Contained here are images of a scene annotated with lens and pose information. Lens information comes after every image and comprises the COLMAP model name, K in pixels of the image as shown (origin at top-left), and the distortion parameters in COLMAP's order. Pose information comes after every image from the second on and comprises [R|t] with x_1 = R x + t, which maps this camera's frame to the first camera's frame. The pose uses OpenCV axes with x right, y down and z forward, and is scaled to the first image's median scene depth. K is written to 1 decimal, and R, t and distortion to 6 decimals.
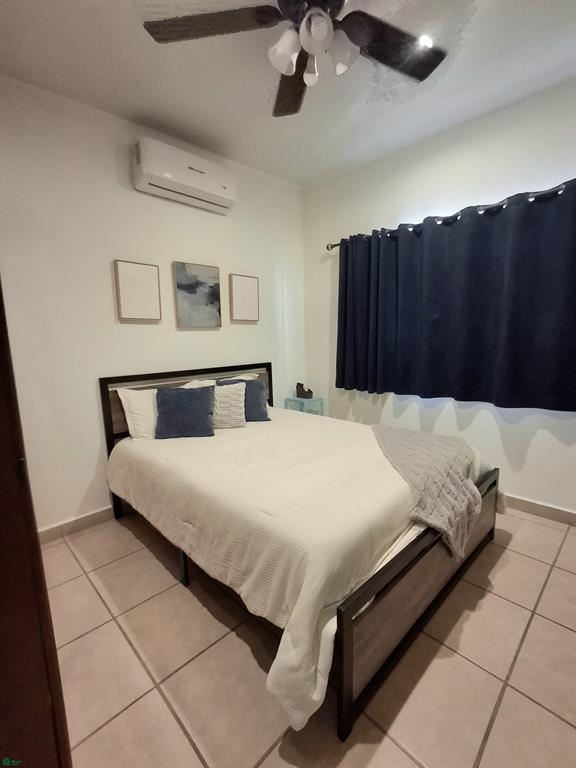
lens RADIAL K [[349.4, 0, 285.0], [0, 349.4, 382.5], [0, 0, 1]] dist [0.003571, 0.000207]
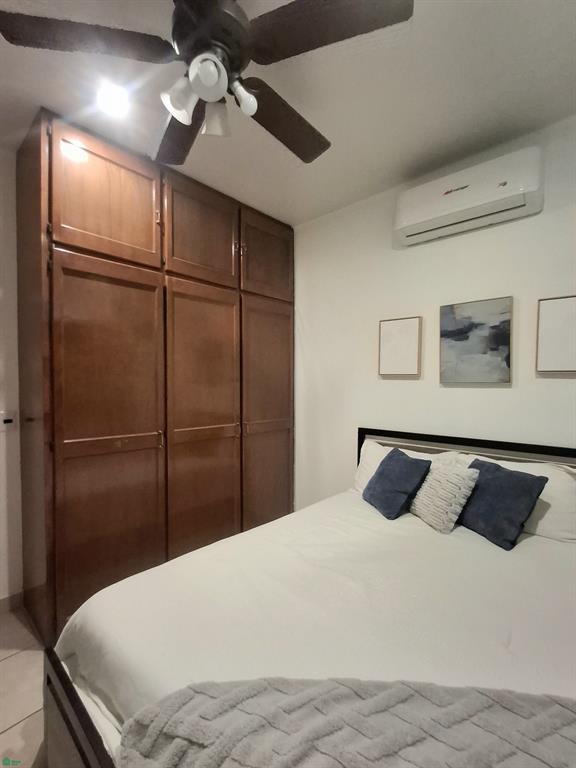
lens RADIAL K [[349.4, 0, 283.9], [0, 349.4, 386.7], [0, 0, 1]] dist [0.003571, 0.000207]
pose [[0.050171, 0.027329, -0.998367, 0.489048], [-0.145350, 0.989183, 0.019774, -0.109676], [0.988107, 0.144121, 0.053601, 0.576720]]
